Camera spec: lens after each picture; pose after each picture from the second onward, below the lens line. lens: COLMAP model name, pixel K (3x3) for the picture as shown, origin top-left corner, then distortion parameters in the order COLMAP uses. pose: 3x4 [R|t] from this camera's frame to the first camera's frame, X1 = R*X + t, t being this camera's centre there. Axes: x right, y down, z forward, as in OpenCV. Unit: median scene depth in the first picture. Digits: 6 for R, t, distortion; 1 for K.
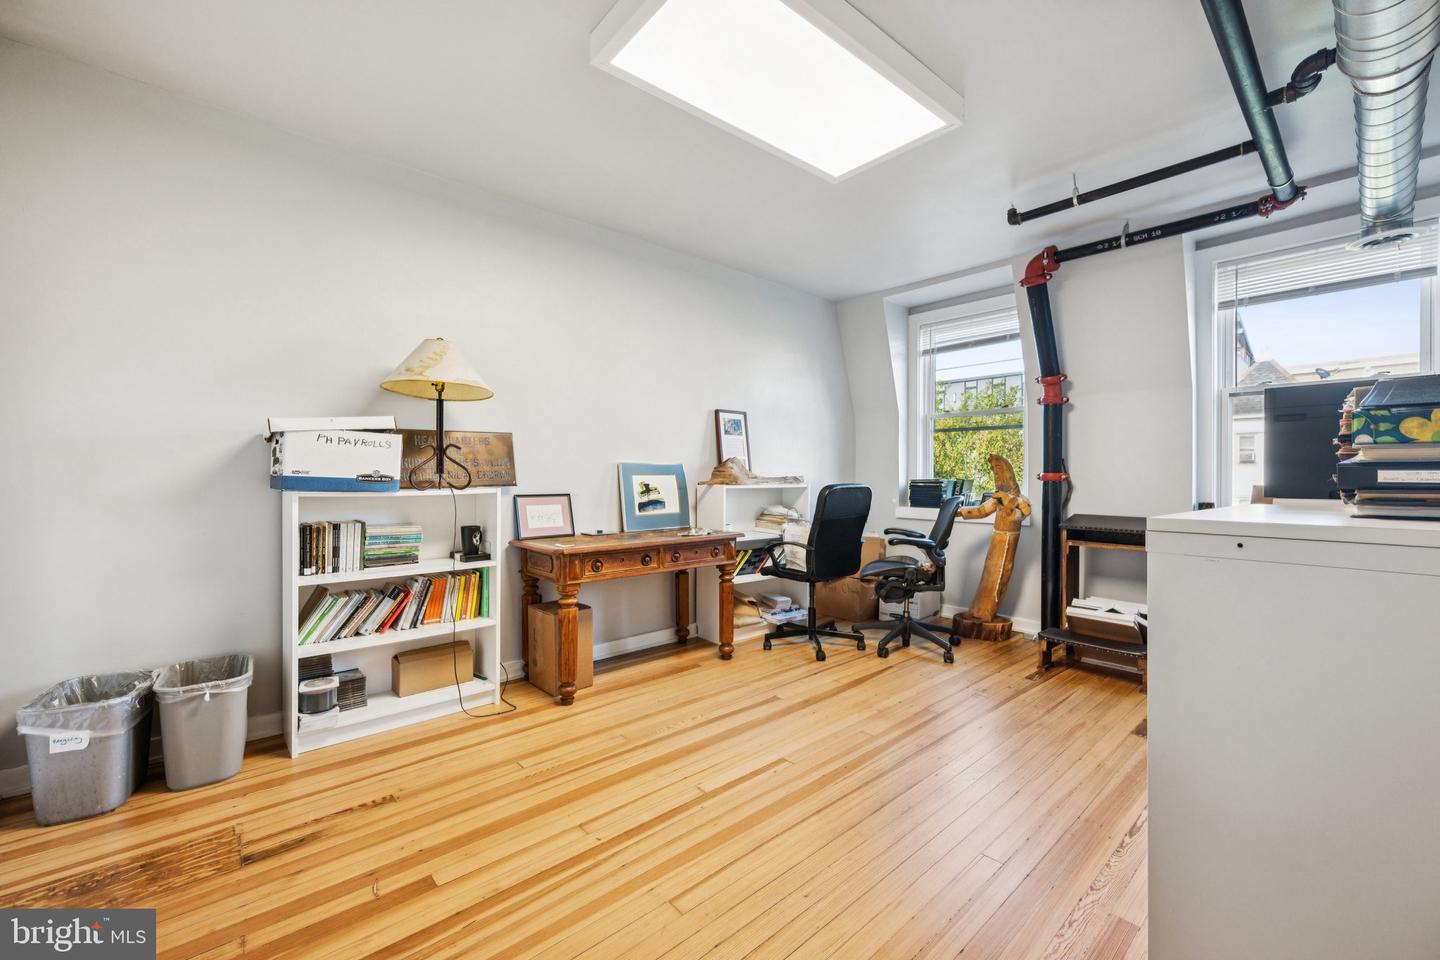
lens RADIAL K [[577.7, 0, 717.5], [0, 577.7, 470.0], [0, 0, 1]] dist [-0.000137, -0.000017]
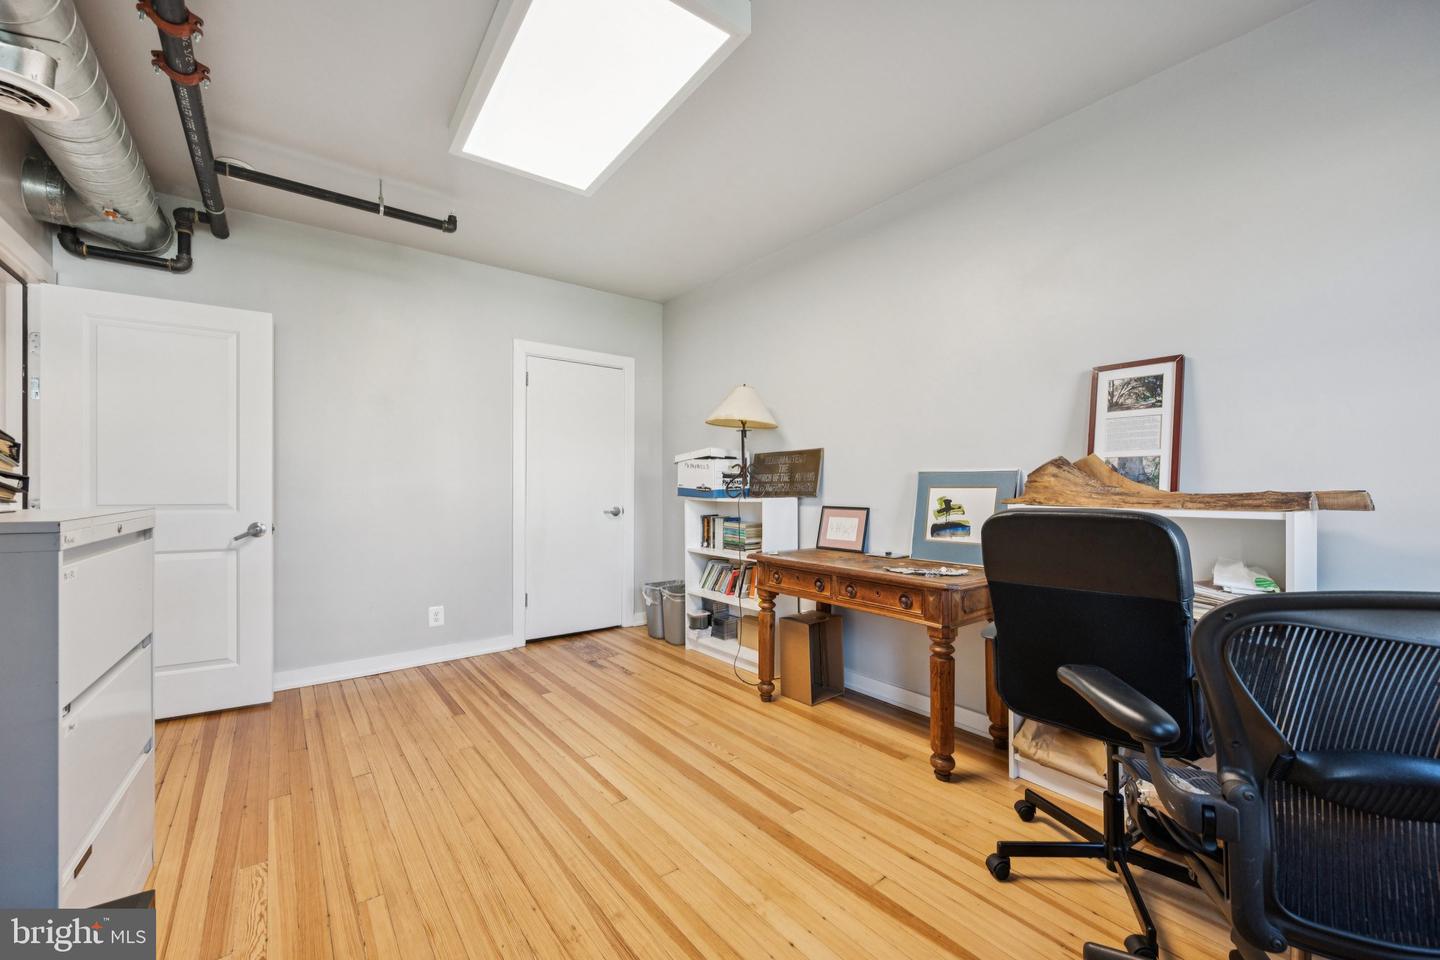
lens RADIAL K [[596.4, 0, 720.0], [0, 596.4, 480.0], [0, 0, 1]] dist [-0.001121, -0.000170]
pose [[-0.075961, -0.012046, -0.997038, 0.888067], [0.005795, 0.999905, -0.012522, 0.009296], [0.997094, -0.006729, -0.075884, 1.041801]]
